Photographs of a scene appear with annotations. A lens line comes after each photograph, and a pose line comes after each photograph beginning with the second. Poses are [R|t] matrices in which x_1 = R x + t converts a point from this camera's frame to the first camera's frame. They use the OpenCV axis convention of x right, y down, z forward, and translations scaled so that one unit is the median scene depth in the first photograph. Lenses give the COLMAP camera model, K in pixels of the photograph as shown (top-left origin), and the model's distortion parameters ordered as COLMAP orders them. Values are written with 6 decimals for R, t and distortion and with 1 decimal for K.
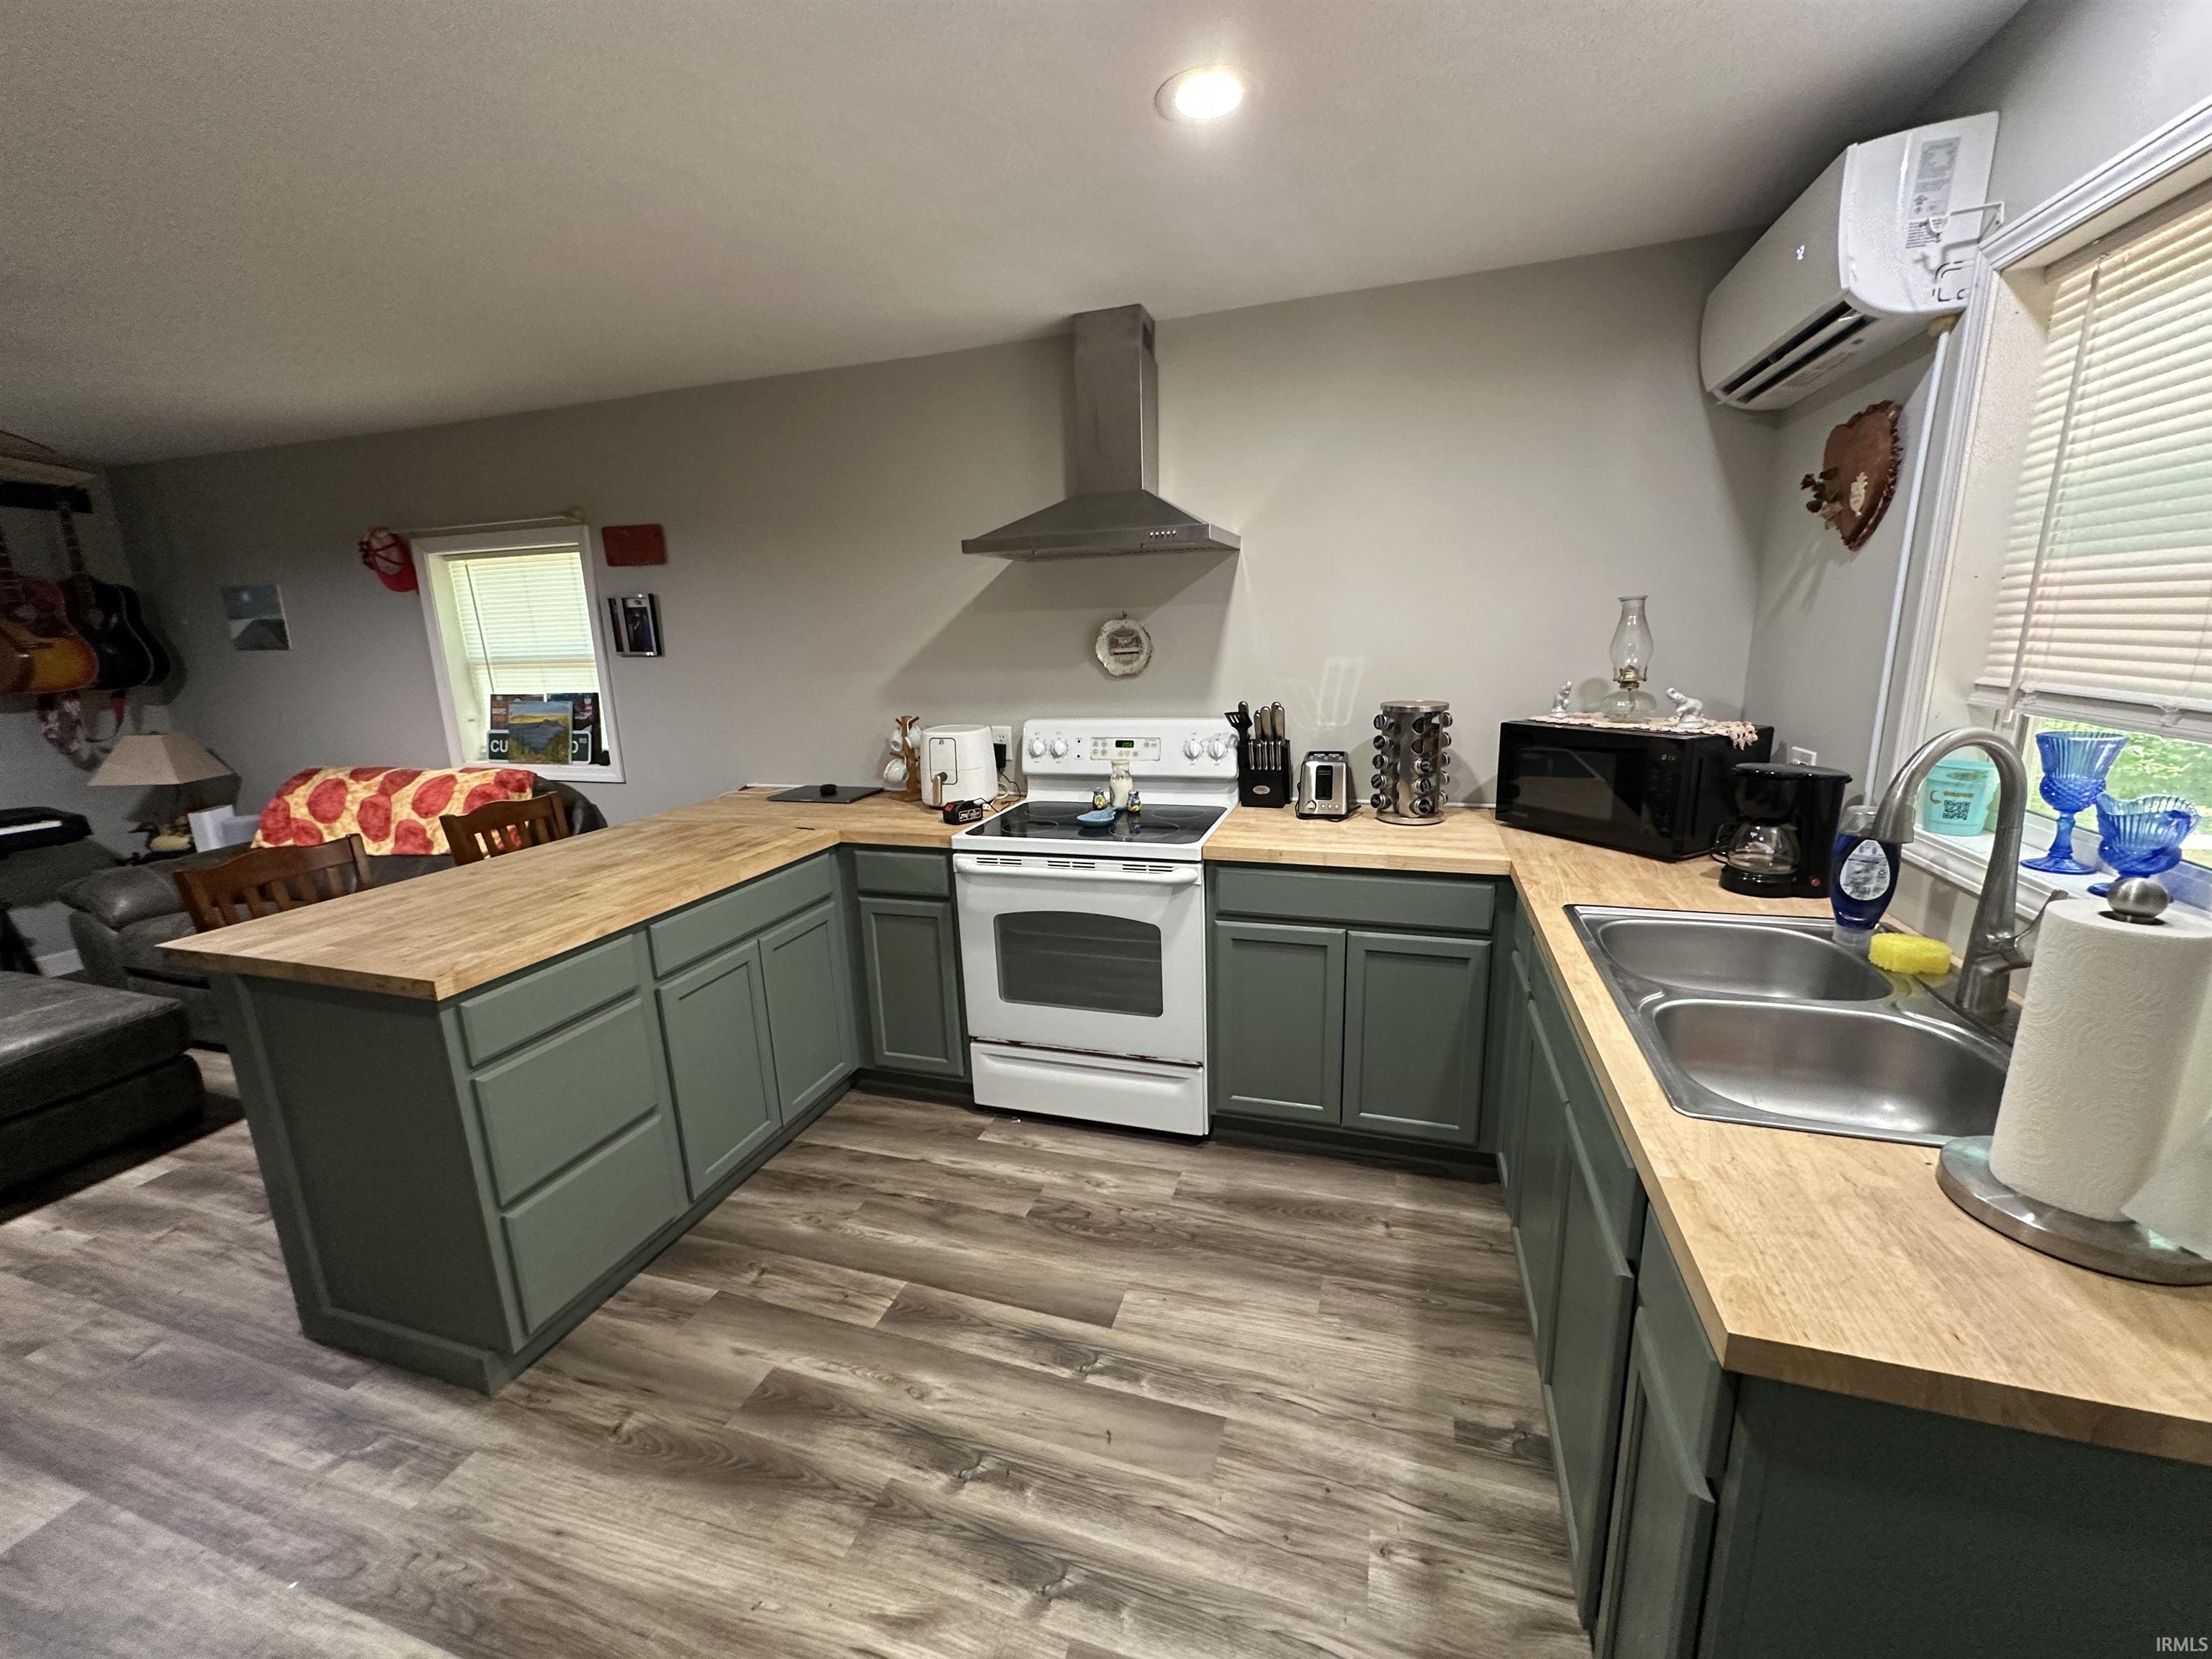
lens RADIAL K [[887.3, 0, 1108.9], [0, 887.3, 827.3], [0, 0, 1]] dist [-0.000909, -0.000360]
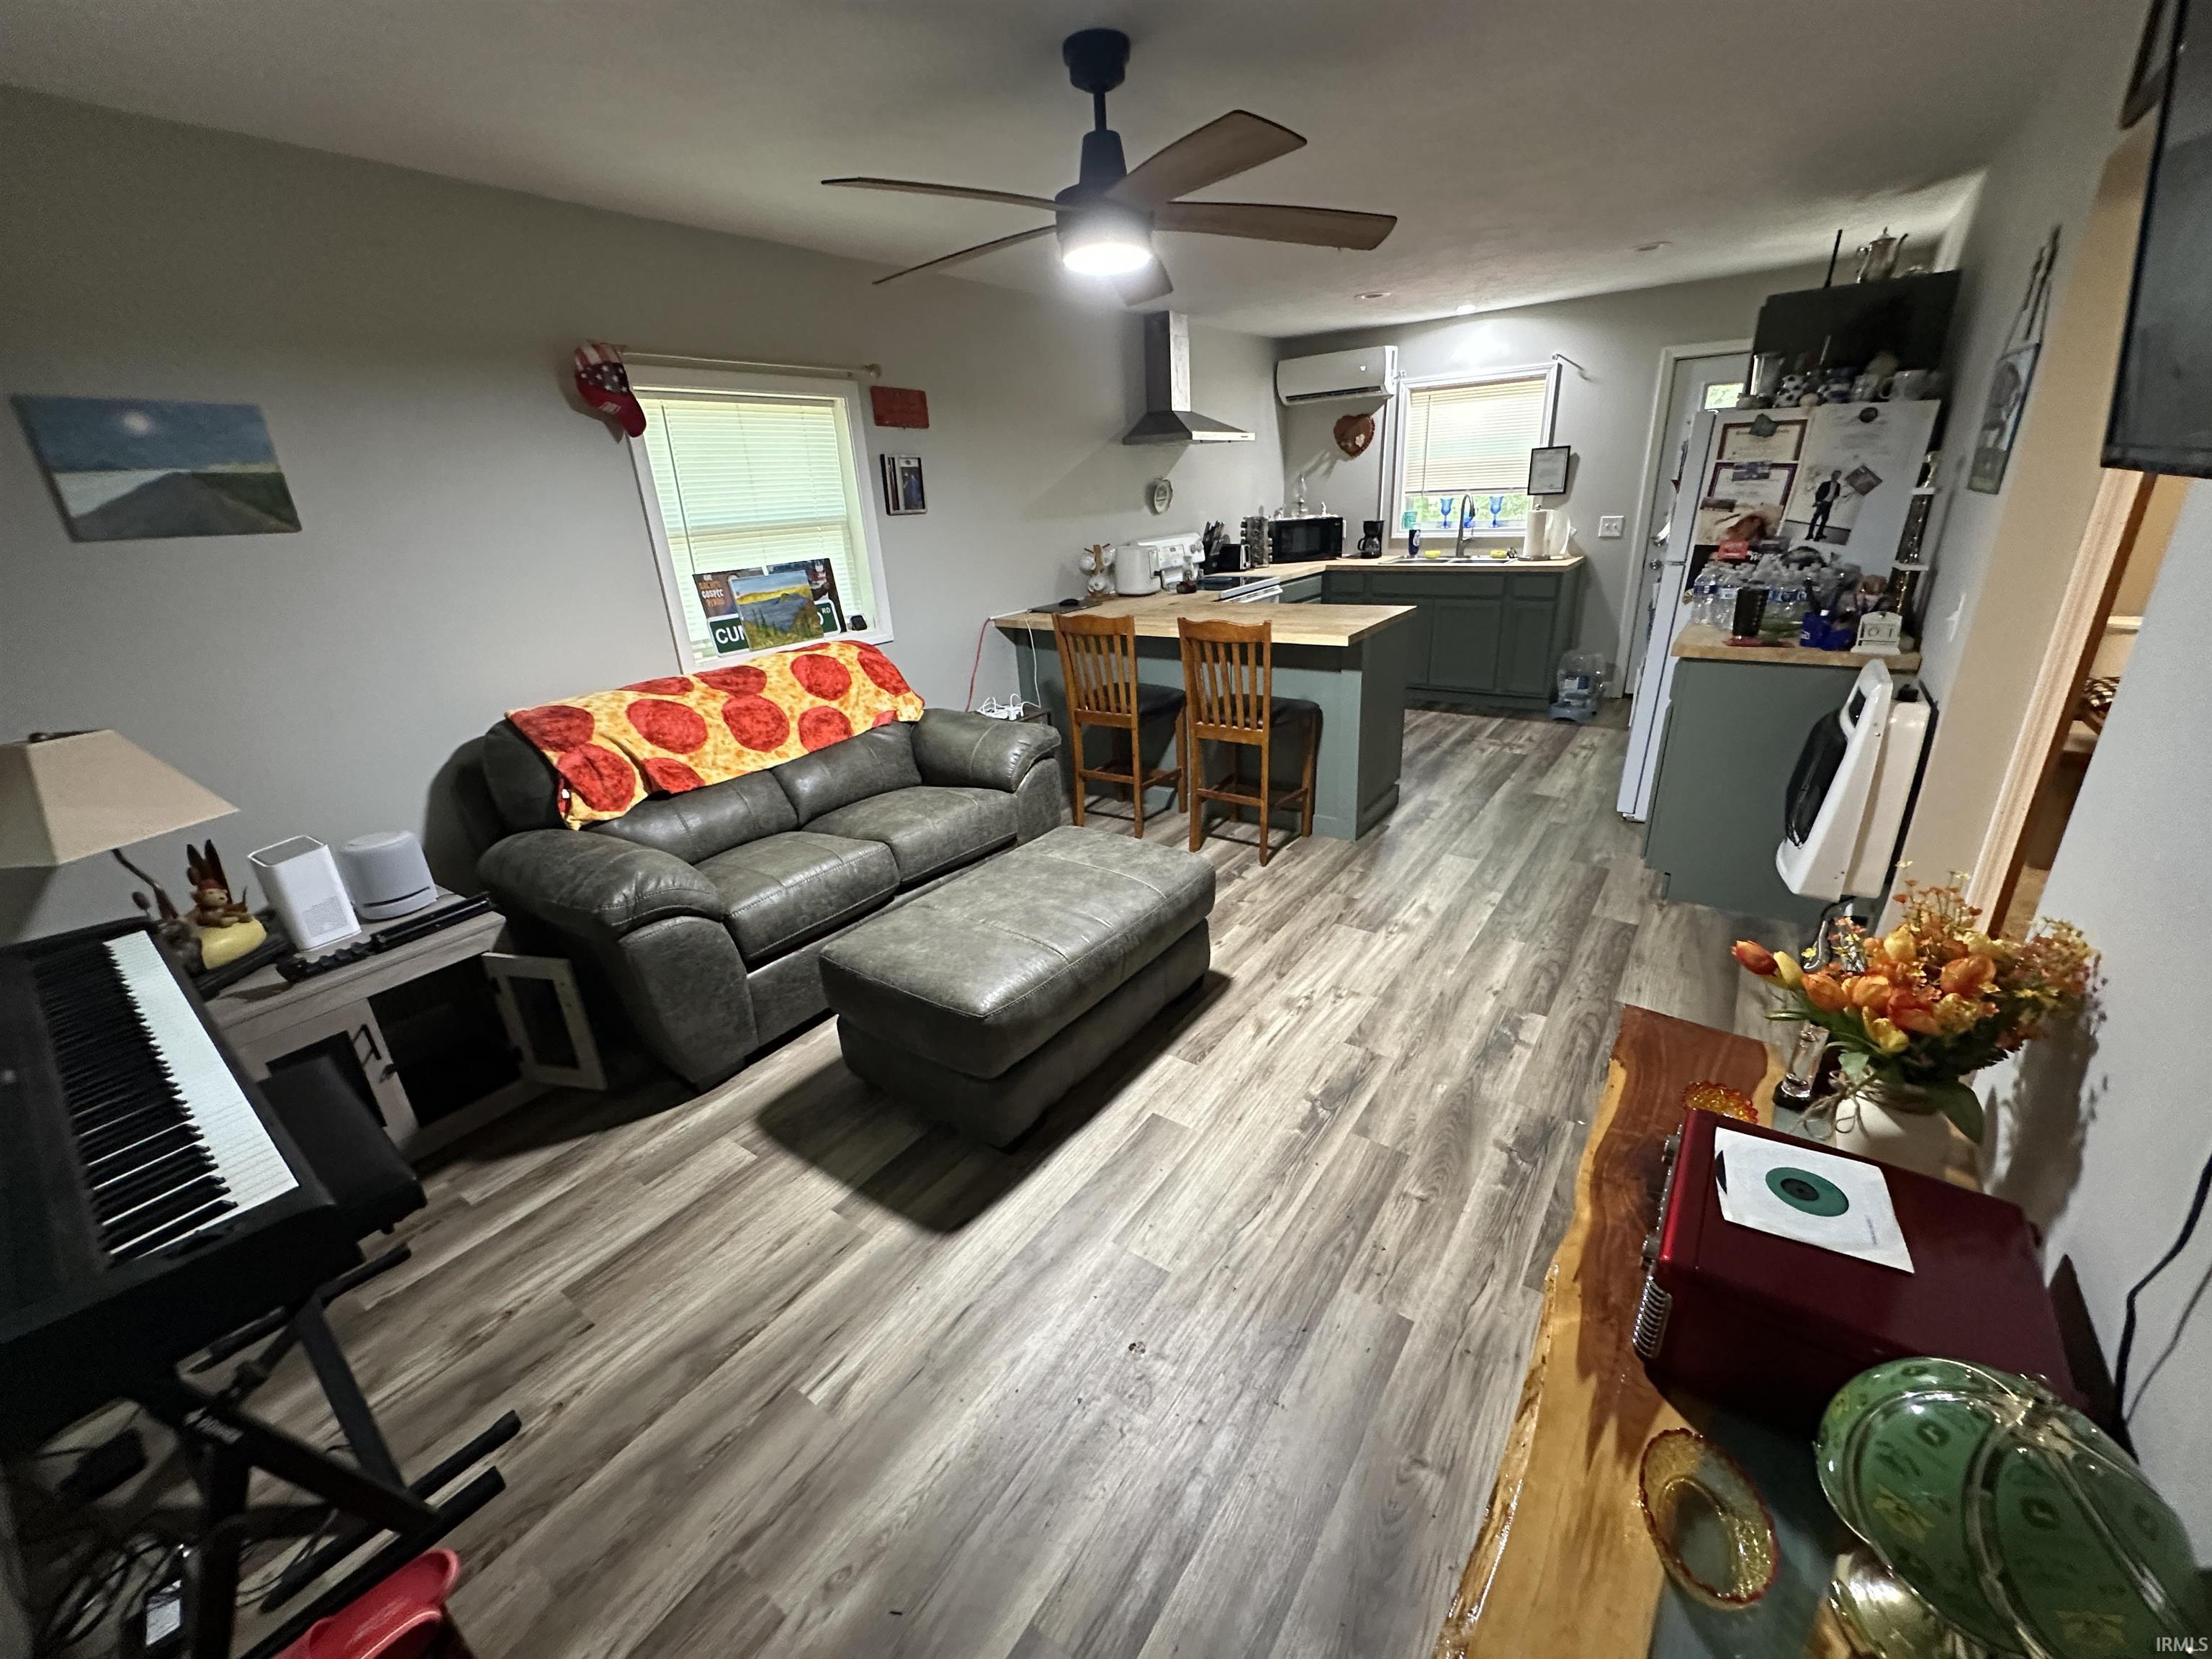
lens RADIAL K [[887.3, 0, 1106.9], [0, 887.3, 831.9], [0, 0, 1]] dist [-0.000909, -0.000360]
pose [[0.303001, -0.331565, 0.893451, -1.446323], [0.255569, 0.931454, 0.258995, -0.045170], [-0.918082, 0.149862, 0.366969, 0.402932]]
